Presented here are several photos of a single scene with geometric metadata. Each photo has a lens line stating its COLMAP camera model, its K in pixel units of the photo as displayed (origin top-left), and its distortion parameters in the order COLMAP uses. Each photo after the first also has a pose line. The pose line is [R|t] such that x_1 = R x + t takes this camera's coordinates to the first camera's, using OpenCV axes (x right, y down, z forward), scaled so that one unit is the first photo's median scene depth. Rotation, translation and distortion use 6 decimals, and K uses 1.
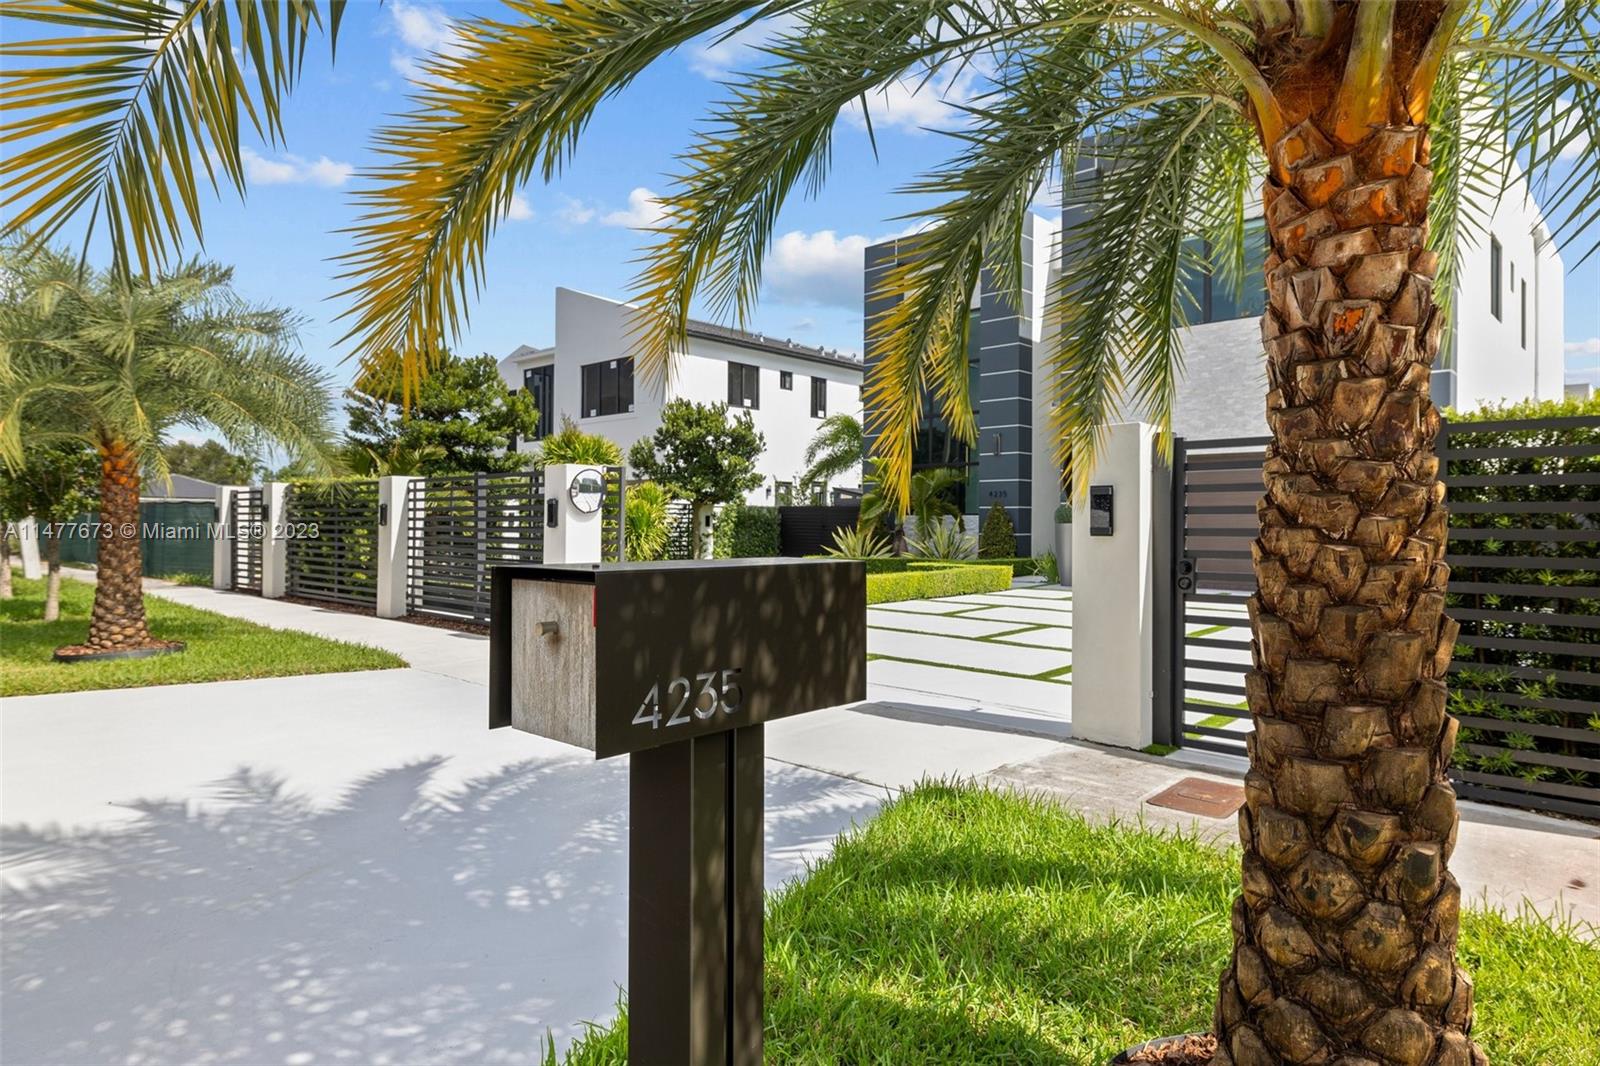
lens RADIAL K [[927.7, 0, 800.0], [0, 927.7, 533.0], [0, 0, 1]] dist [0.001889, 0.000680]
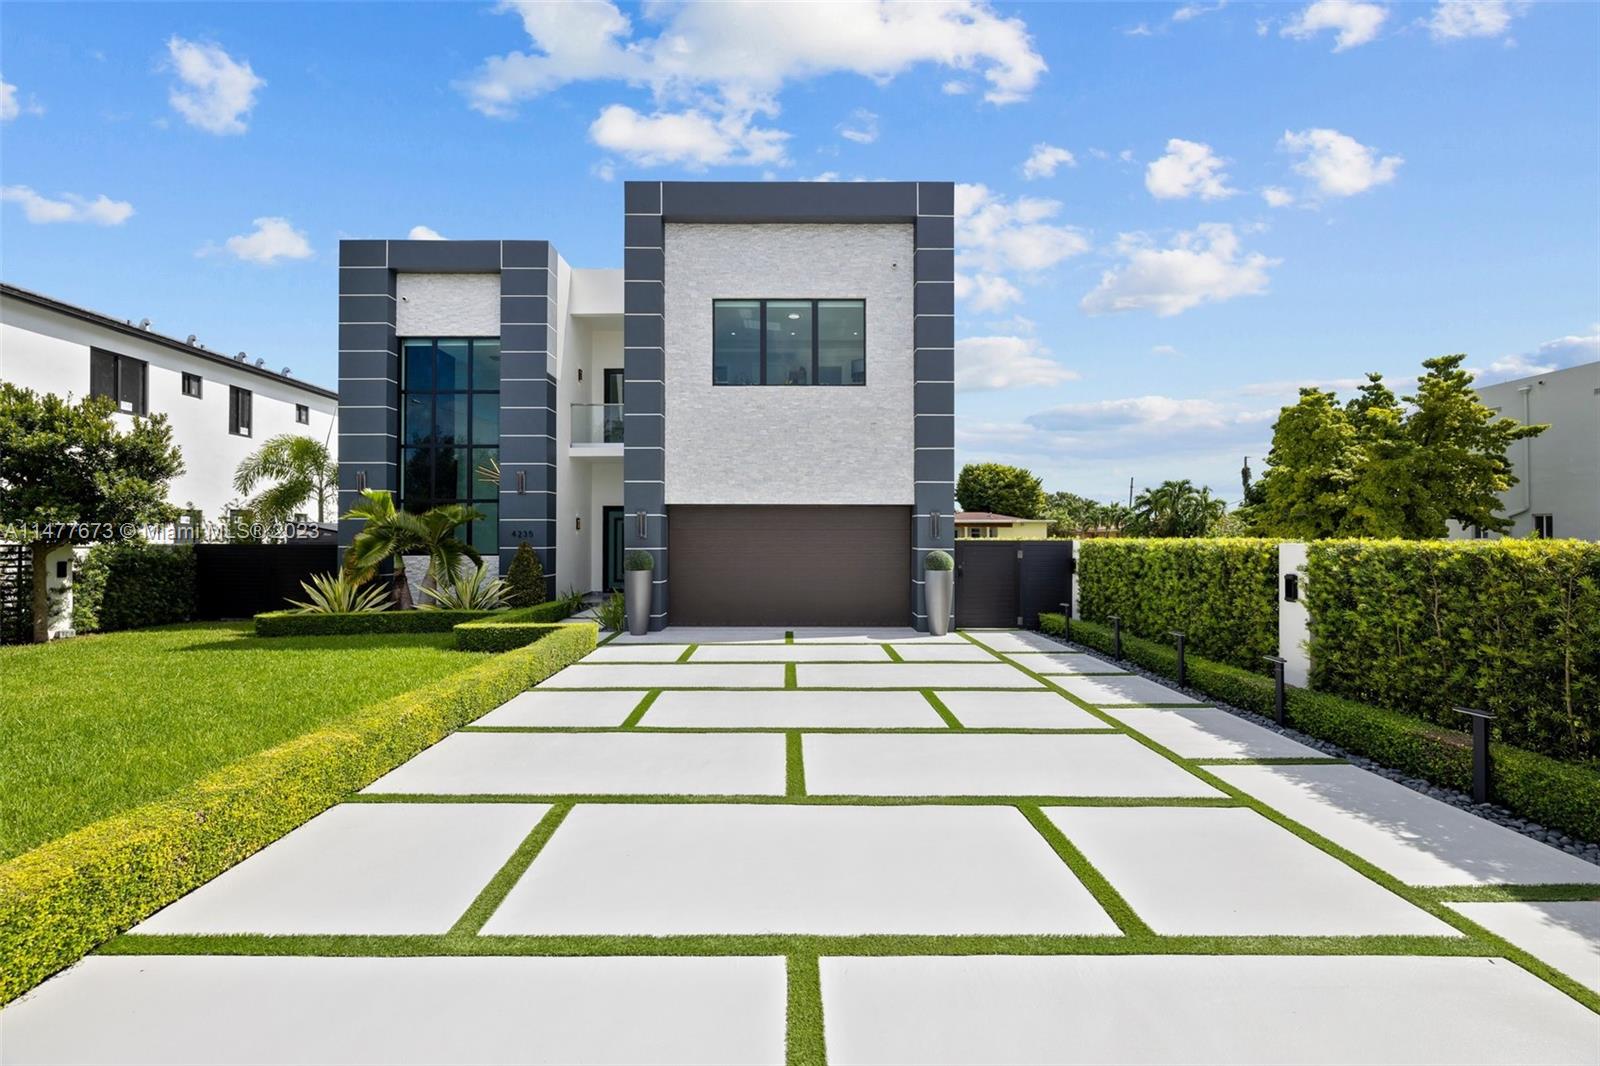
lens RADIAL K [[673.7, 0, 800.0], [0, 673.7, 533.0], [0, 0, 1]] dist [0.000684, 0.000078]
pose [[0.717677, -0.000009, 0.696377, -0.050321], [0.012384, 0.999842, -0.012750, -0.024331], [-0.696266, 0.017774, 0.717563, 0.239382]]
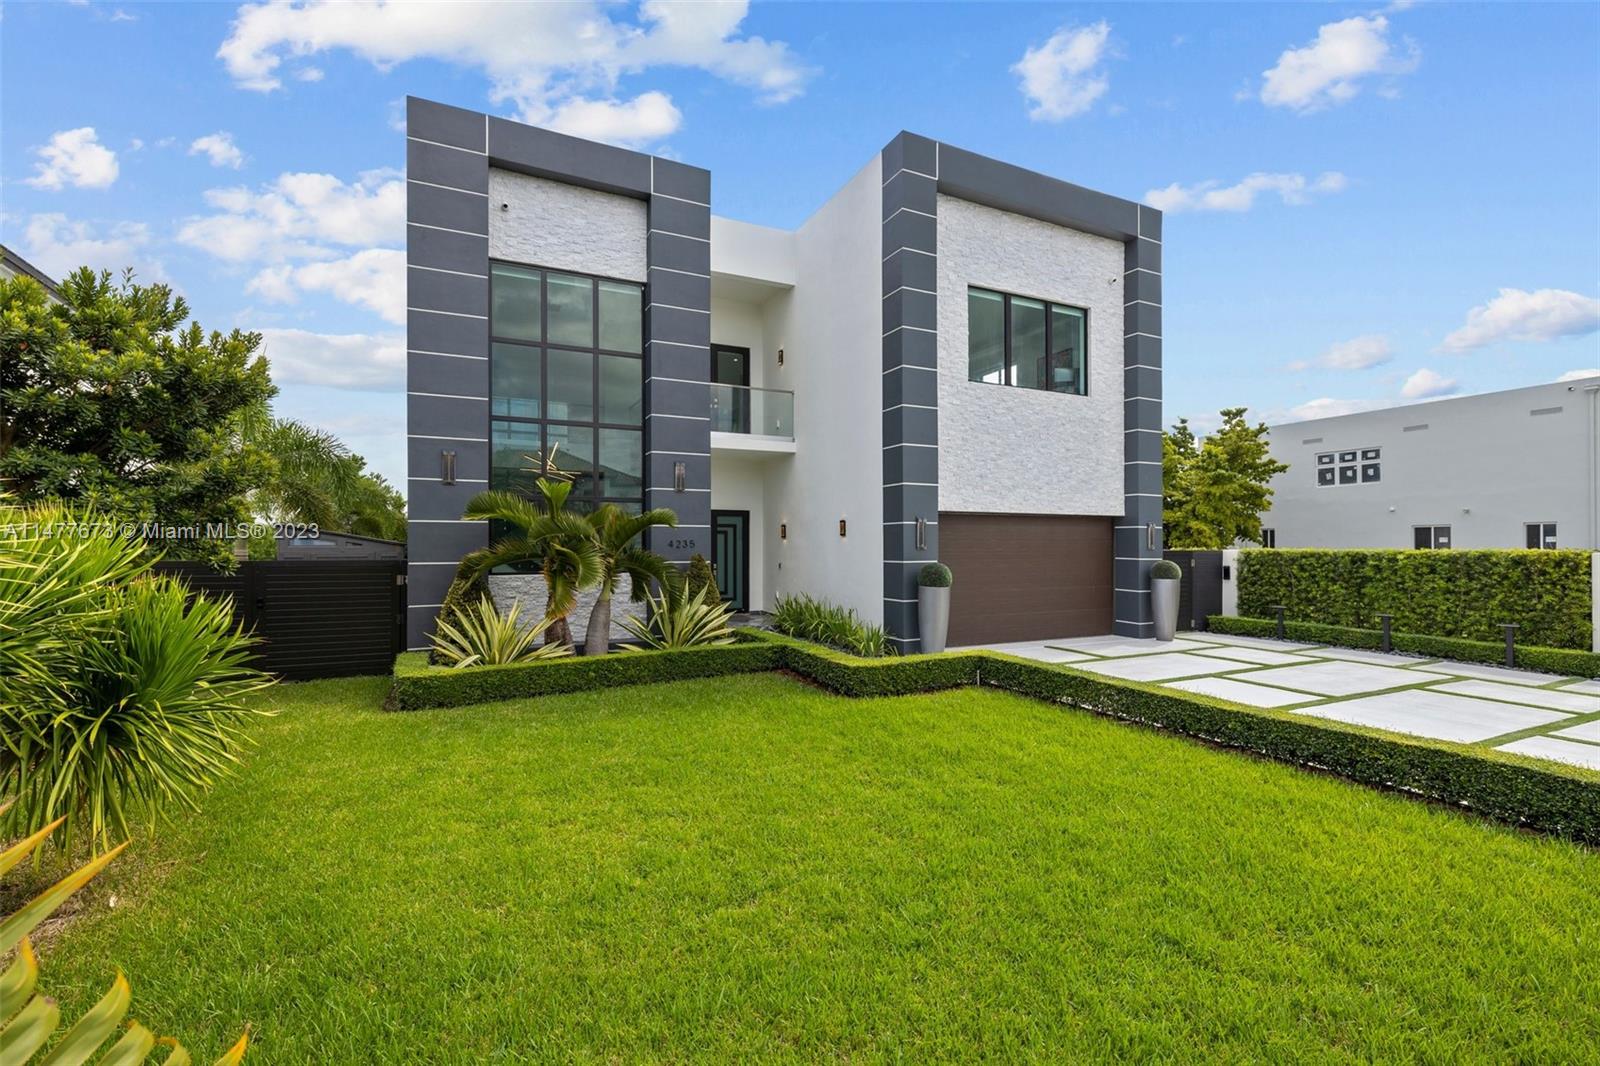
lens RADIAL K [[703.7, 0, 802.8], [0, 703.7, 541.3], [0, 0, 1]] dist [0.000412, -0.000018]
pose [[0.331714, -0.001026, 0.943379, -0.219728], [0.016753, 0.999848, -0.004803, -0.032589], [-0.943231, 0.017397, 0.331681, 0.572178]]
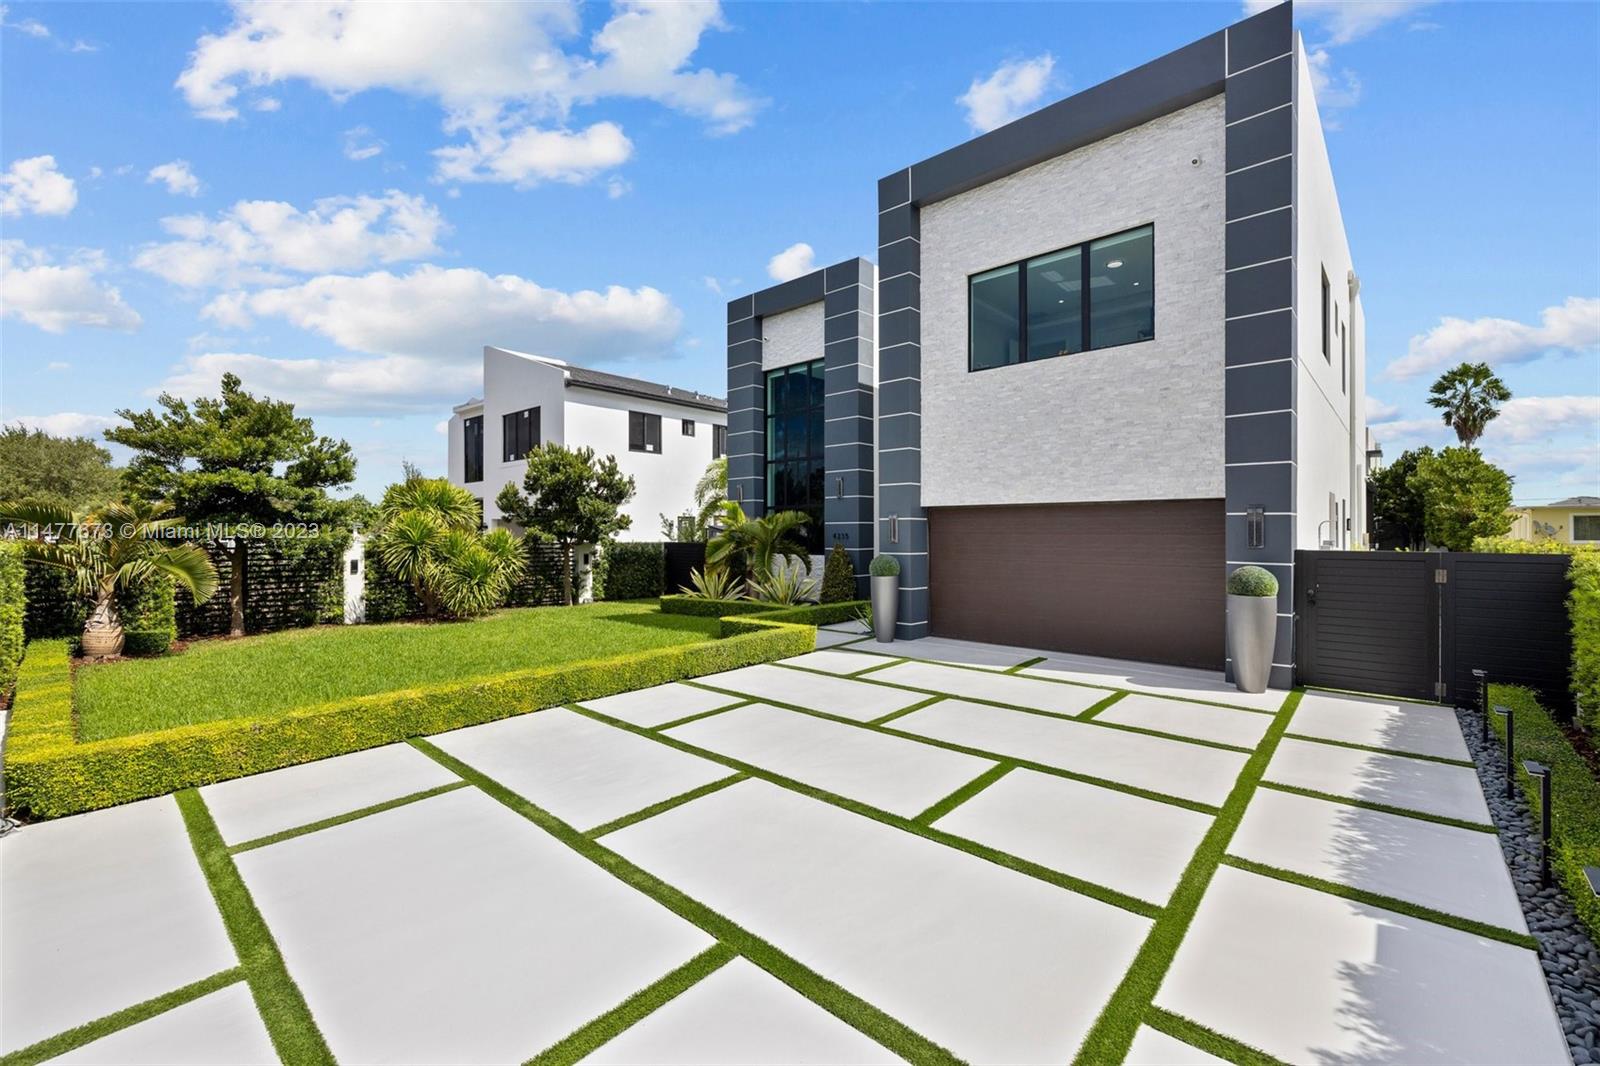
lens RADIAL K [[673.7, 0, 800.0], [0, 673.7, 533.0], [0, 0, 1]] dist [0.000684, 0.000078]
pose [[0.999761, -0.008024, 0.020317, 0.120235], [0.008215, 0.999923, -0.009345, -0.030723], [-0.020241, 0.009510, 0.999750, 0.198940]]
